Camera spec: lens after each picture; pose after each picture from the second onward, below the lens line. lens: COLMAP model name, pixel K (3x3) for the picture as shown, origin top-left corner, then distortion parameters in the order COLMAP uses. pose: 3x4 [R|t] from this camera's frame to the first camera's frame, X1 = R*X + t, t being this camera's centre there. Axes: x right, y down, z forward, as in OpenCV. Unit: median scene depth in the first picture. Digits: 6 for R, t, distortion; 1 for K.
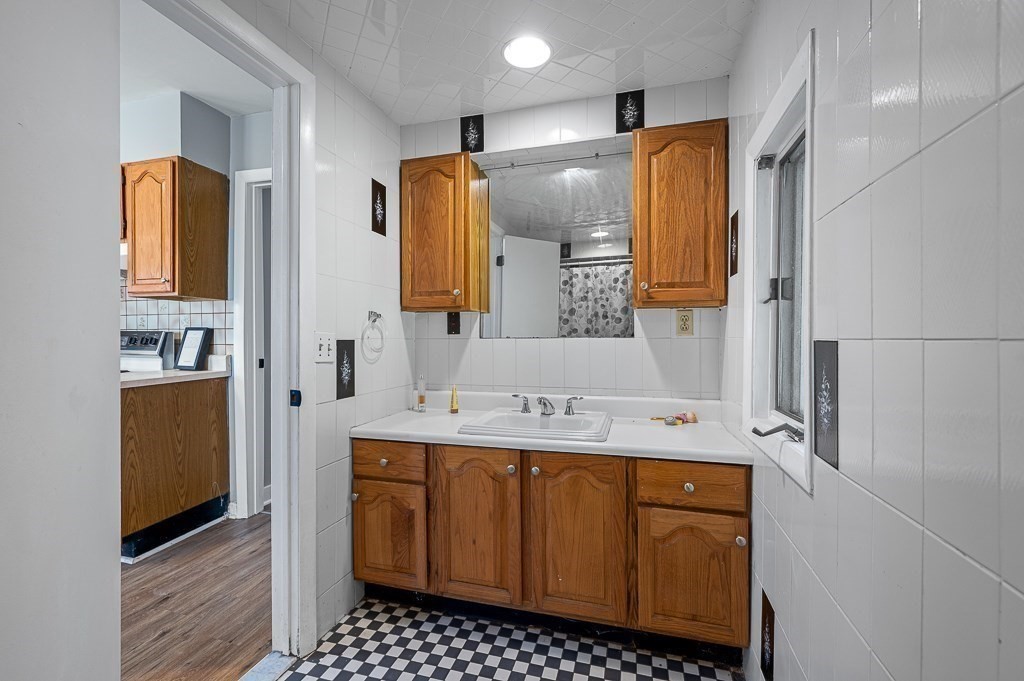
lens RADIAL K [[449.8, 0, 511.4], [0, 449.8, 340.6], [0, 0, 1]] dist [0.000614, 0.000032]
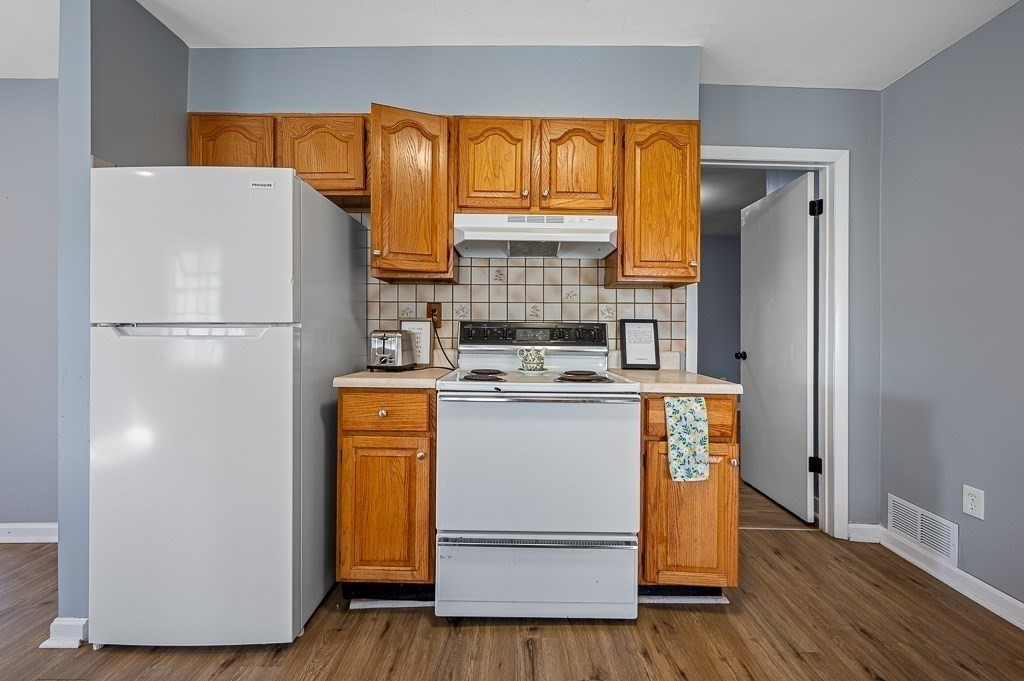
lens RADIAL K [[449.8, 0, 512.3], [0, 449.8, 334.6], [0, 0, 1]] dist [0.000614, 0.000032]
pose [[0.964123, 0.004814, 0.265414, -1.294713], [-0.006309, 0.999969, 0.004782, -0.003286], [-0.265383, -0.006285, 0.964123, 0.264724]]
